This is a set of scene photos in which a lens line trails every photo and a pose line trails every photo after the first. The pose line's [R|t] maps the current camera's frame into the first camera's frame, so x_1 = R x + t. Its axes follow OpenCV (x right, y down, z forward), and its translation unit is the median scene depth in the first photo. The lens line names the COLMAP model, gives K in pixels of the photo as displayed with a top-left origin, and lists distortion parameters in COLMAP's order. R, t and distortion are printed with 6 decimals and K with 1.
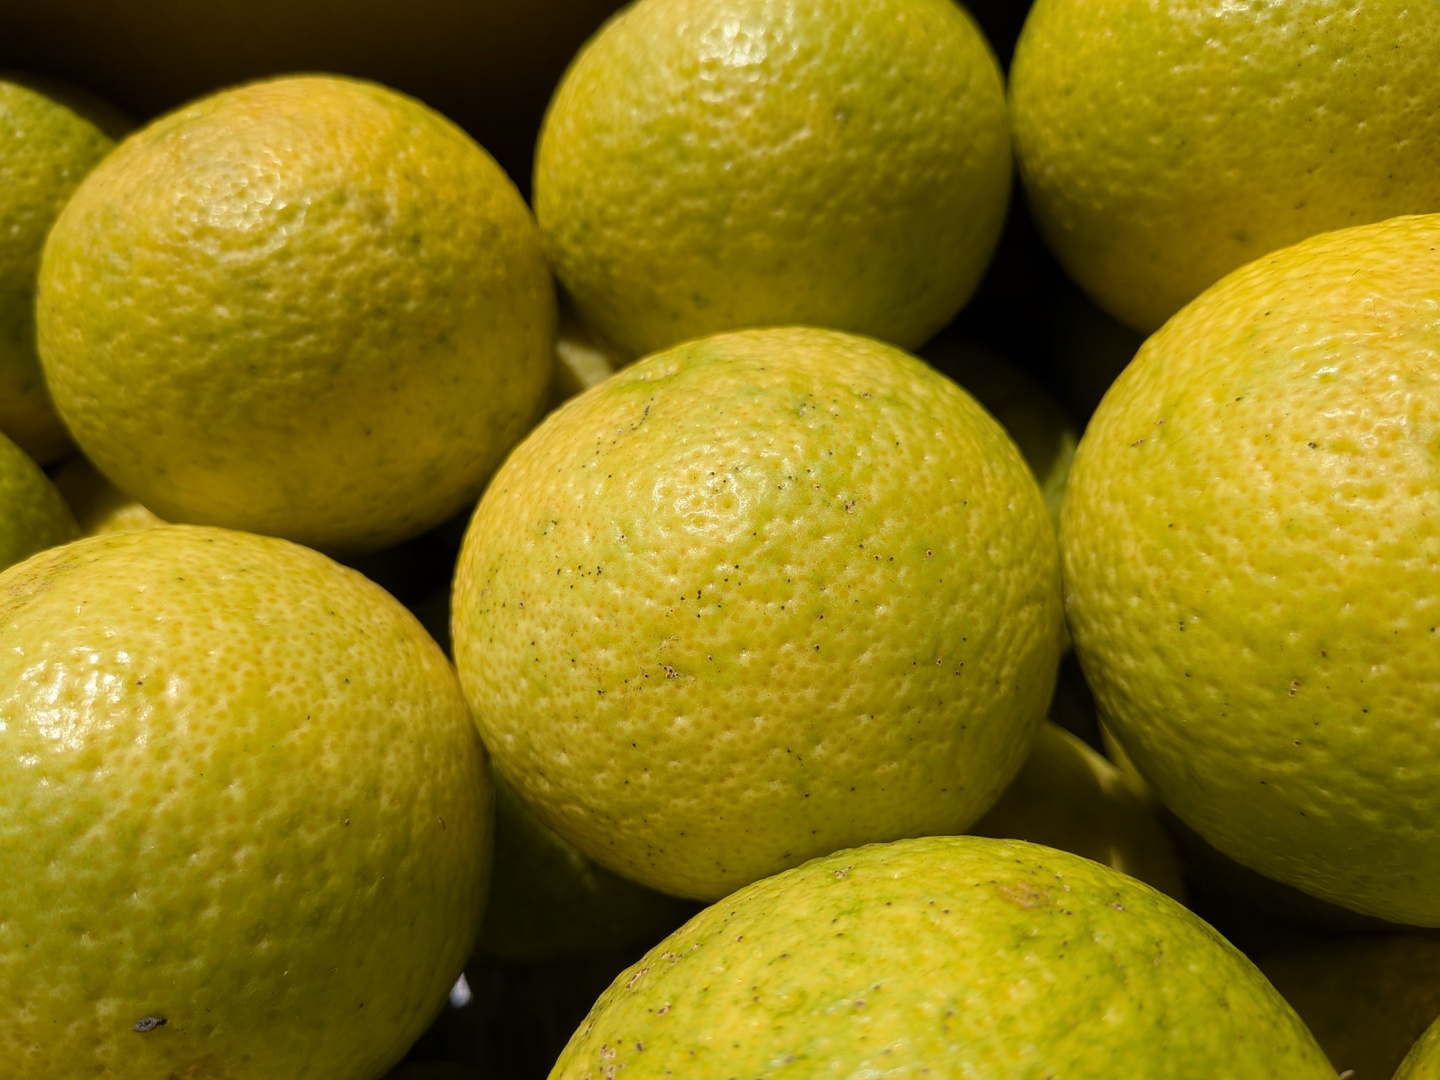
lens RADIAL K [[1173.3, 0, 720.0], [0, 1173.3, 540.0], [0, 0, 1]] dist [0.010406, -0.147303]
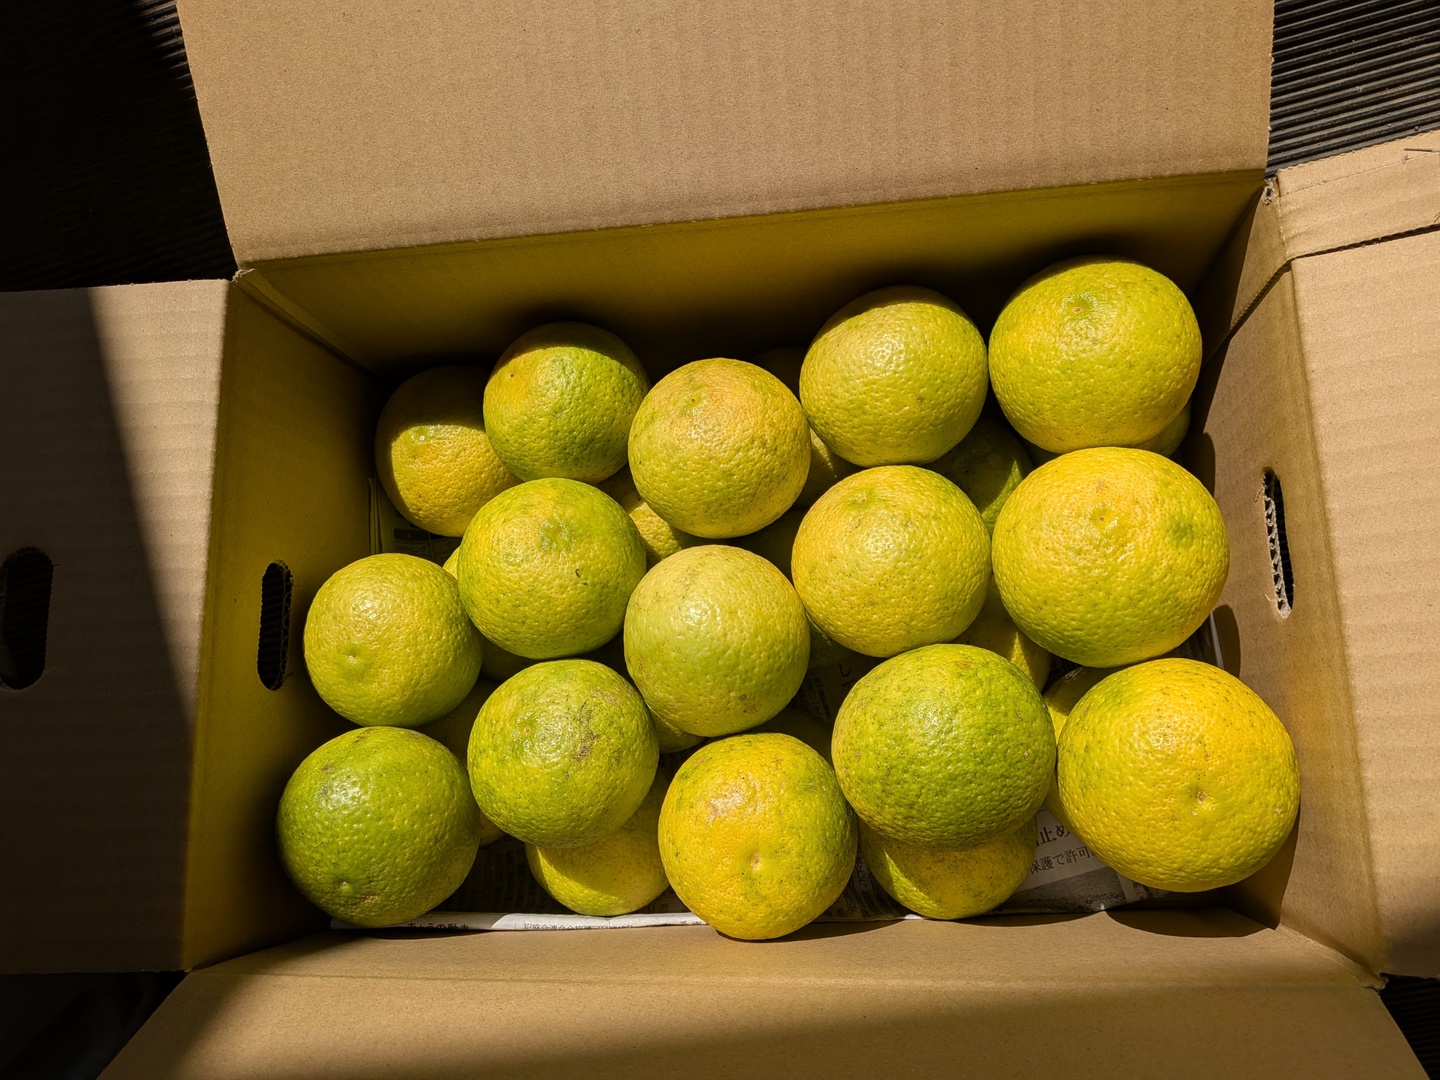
lens RADIAL K [[1067.8, 0, 720.0], [0, 1067.8, 540.0], [0, 0, 1]] dist [0.000993, -0.000106]
pose [[0.994848, -0.027781, -0.097496, -0.180805], [0.052443, 0.964069, 0.260425, -0.955576], [0.086758, -0.264196, 0.960559, -2.153738]]
